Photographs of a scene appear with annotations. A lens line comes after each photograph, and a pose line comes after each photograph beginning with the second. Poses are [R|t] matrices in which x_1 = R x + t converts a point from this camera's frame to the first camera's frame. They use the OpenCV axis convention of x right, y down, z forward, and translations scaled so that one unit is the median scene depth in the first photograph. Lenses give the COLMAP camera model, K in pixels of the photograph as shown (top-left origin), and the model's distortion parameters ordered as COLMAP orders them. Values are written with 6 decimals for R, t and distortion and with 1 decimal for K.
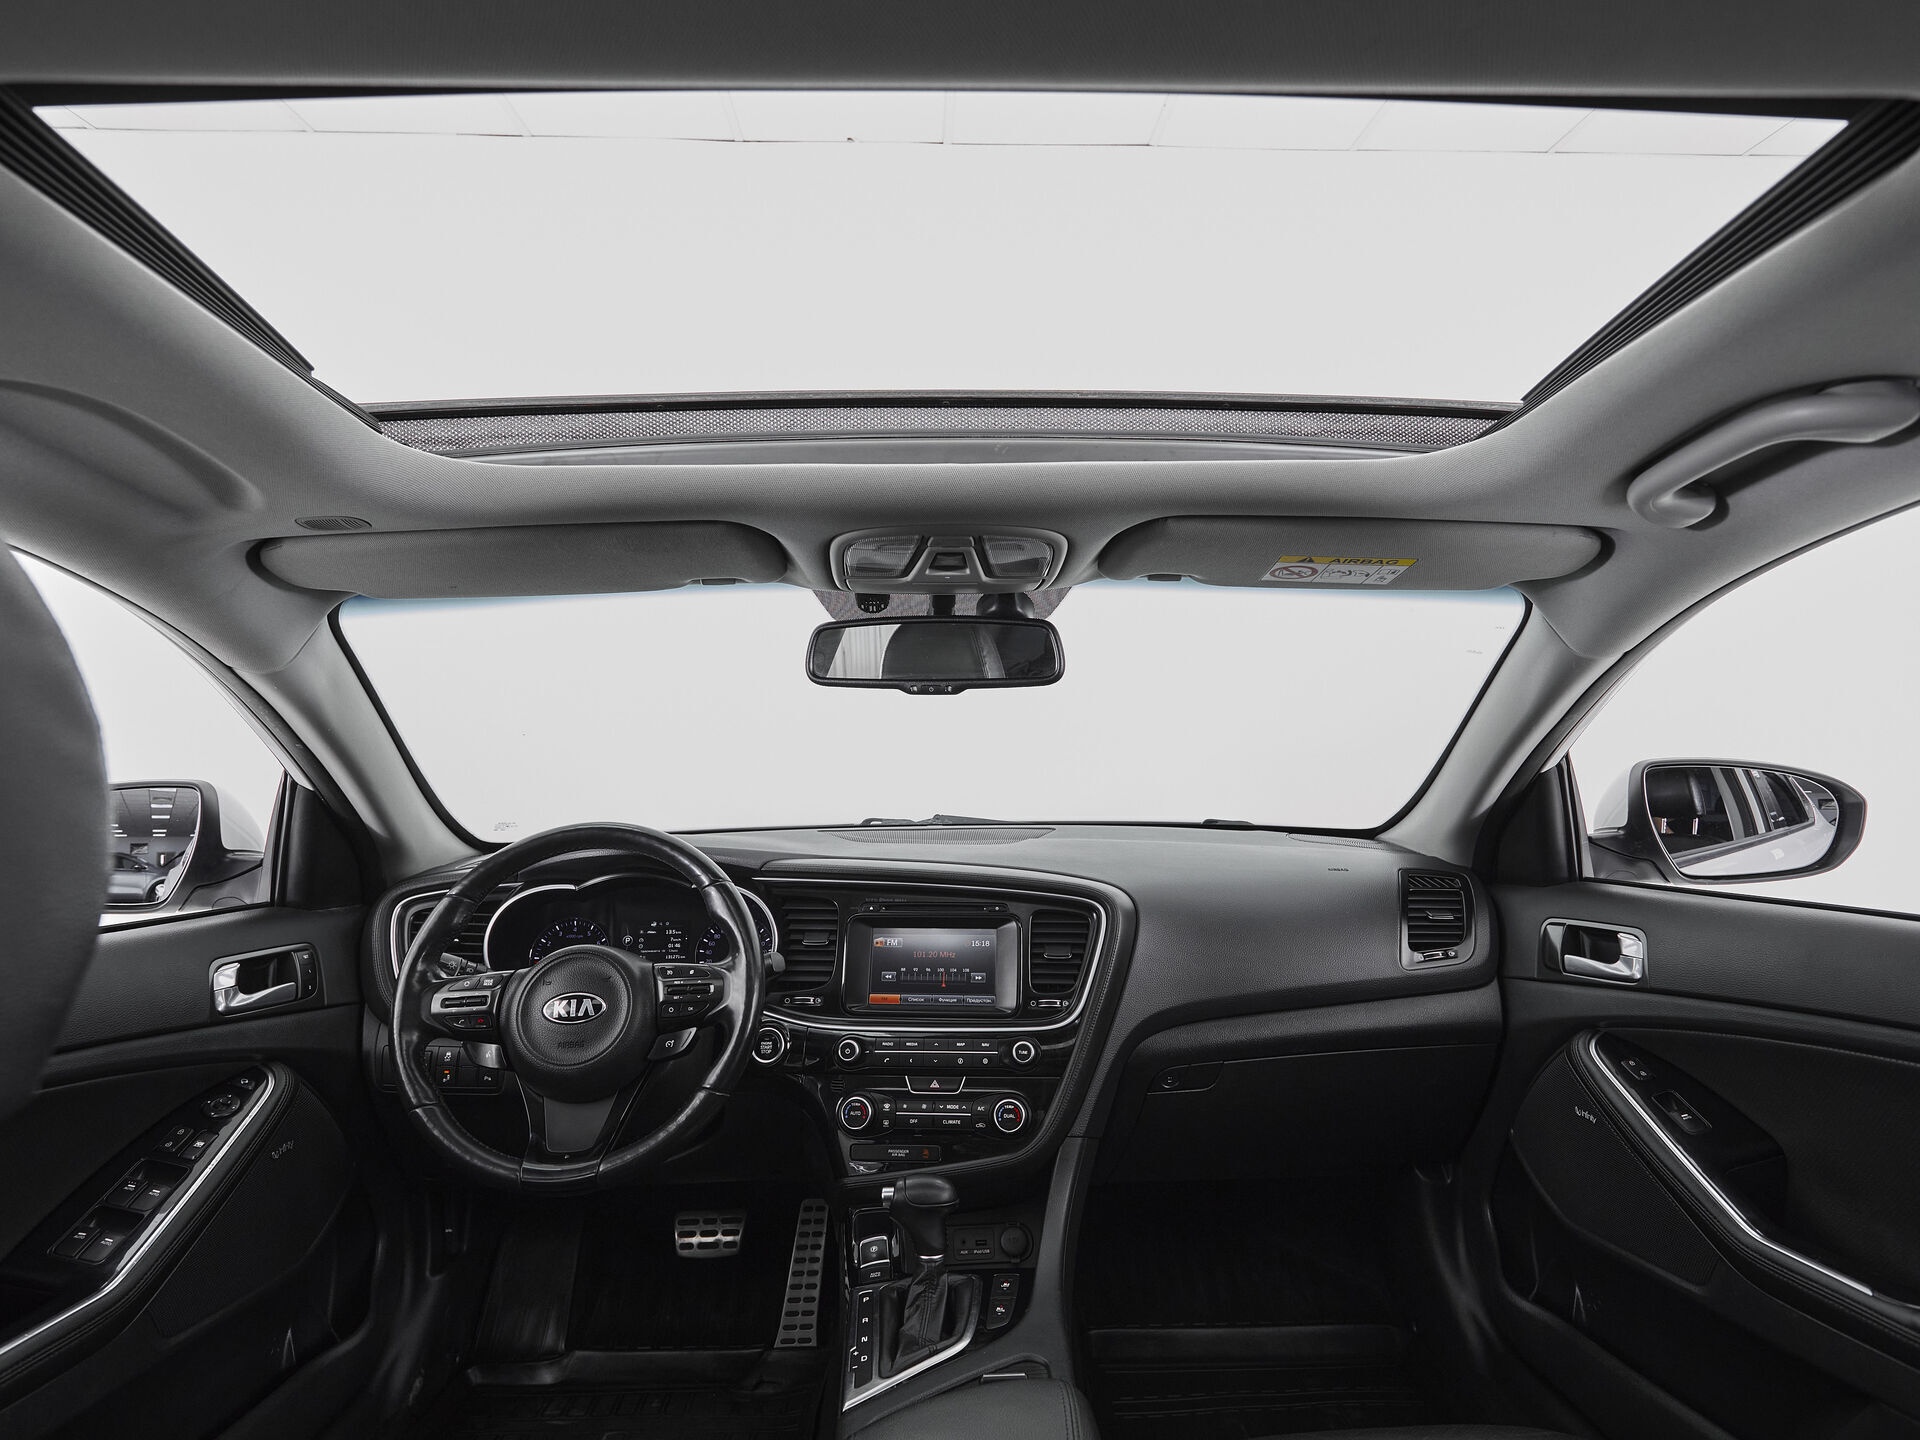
lens RADIAL K [[1255.0, 0, 1135.3], [0, 1255.0, 717.4], [0, 0, 1]] dist [-0.005856, 0.006462]
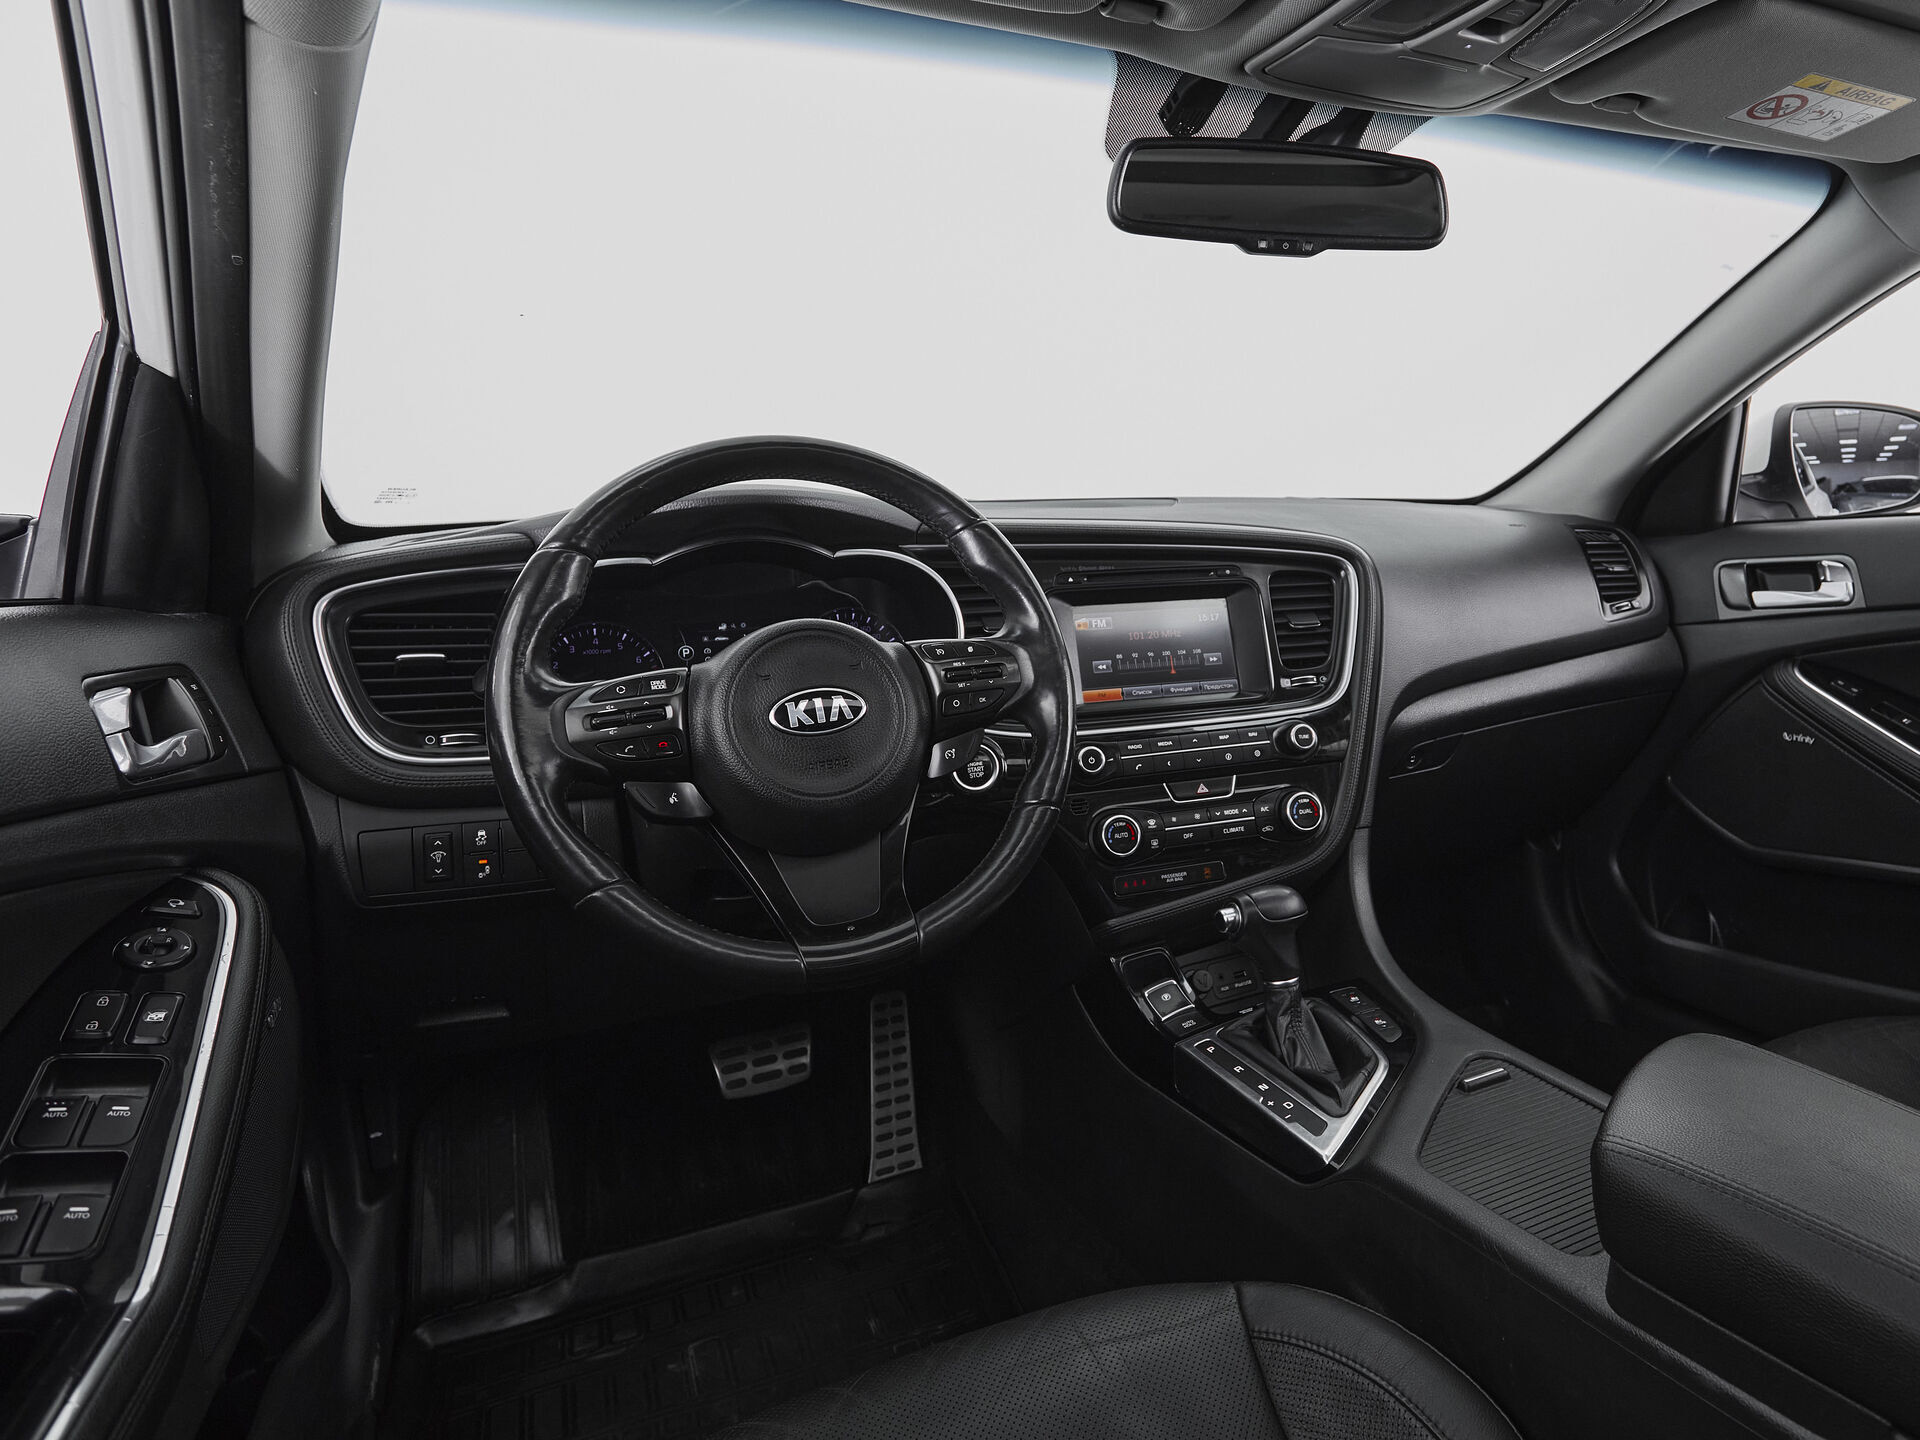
lens RADIAL K [[1255.0, 0, 1135.3], [0, 1255.0, 717.4], [0, 0, 1]] dist [-0.005856, 0.006462]
pose [[0.882776, -0.080500, 0.462845, -0.557105], [0.019356, 0.990606, 0.135373, 0.139082], [-0.469394, -0.110545, 0.876041, 0.328883]]
